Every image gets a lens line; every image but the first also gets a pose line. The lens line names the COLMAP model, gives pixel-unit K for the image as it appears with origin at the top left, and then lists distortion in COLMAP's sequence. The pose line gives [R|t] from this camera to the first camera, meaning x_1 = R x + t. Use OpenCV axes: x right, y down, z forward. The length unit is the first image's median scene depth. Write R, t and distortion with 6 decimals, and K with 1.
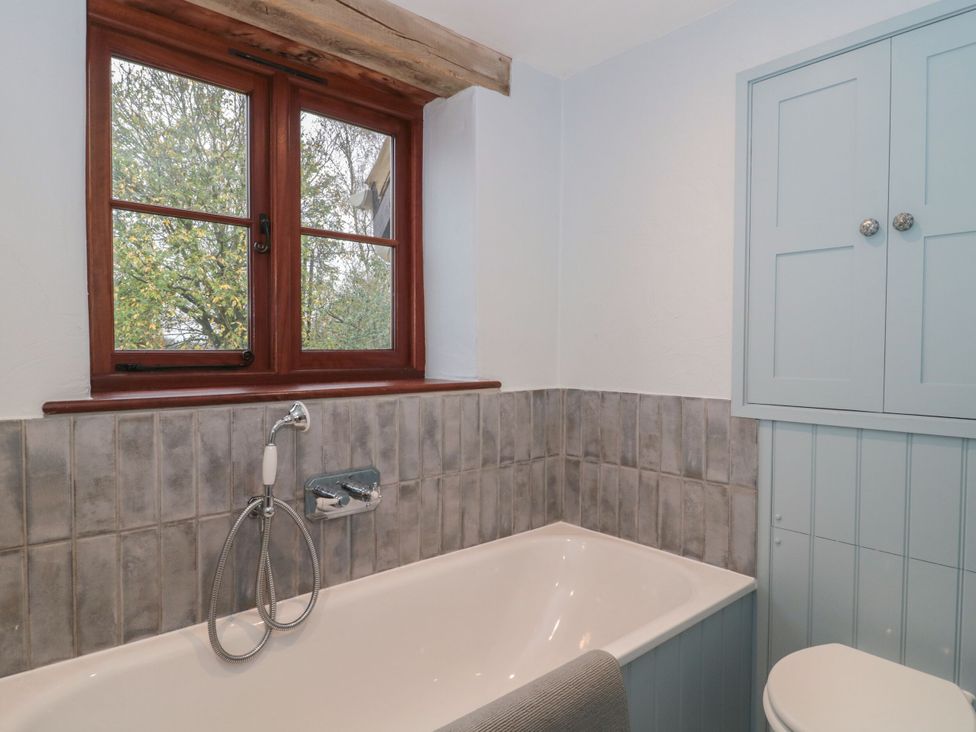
lens RADIAL K [[606.3, 0, 490.1], [0, 606.3, 360.7], [0, 0, 1]] dist [0.006850, -0.001370]
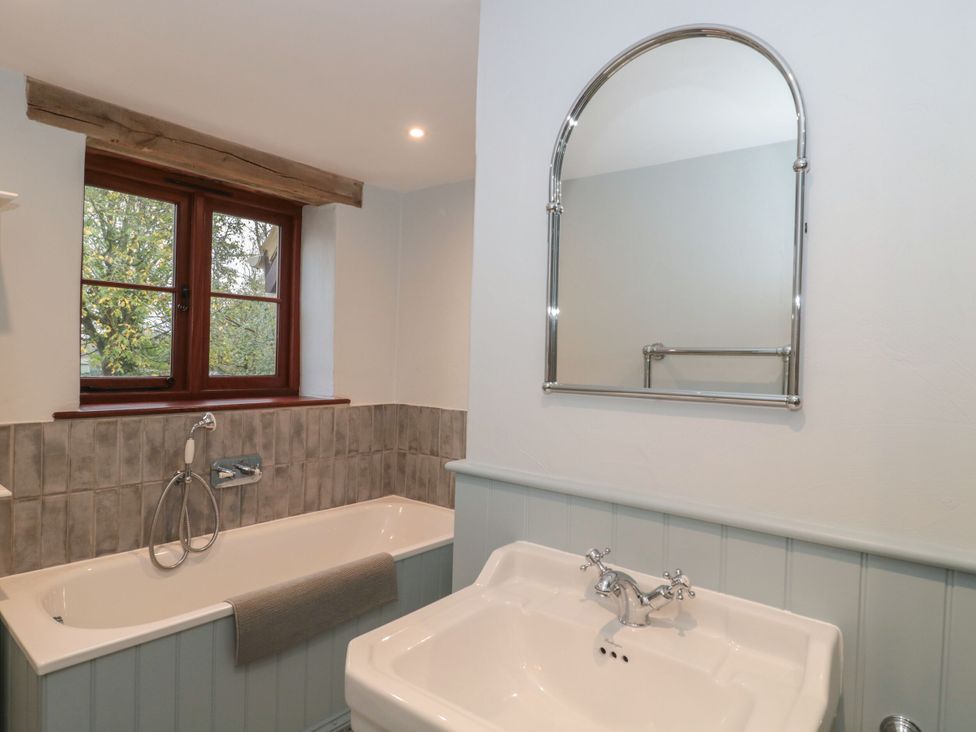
lens RADIAL K [[606.3, 0, 490.1], [0, 606.3, 360.7], [0, 0, 1]] dist [0.006850, -0.001370]
pose [[0.987933, 0.022619, 0.153224, 0.146672], [-0.020867, 0.999697, -0.013034, -0.055075], [-0.153472, 0.009679, 0.988106, -0.605034]]
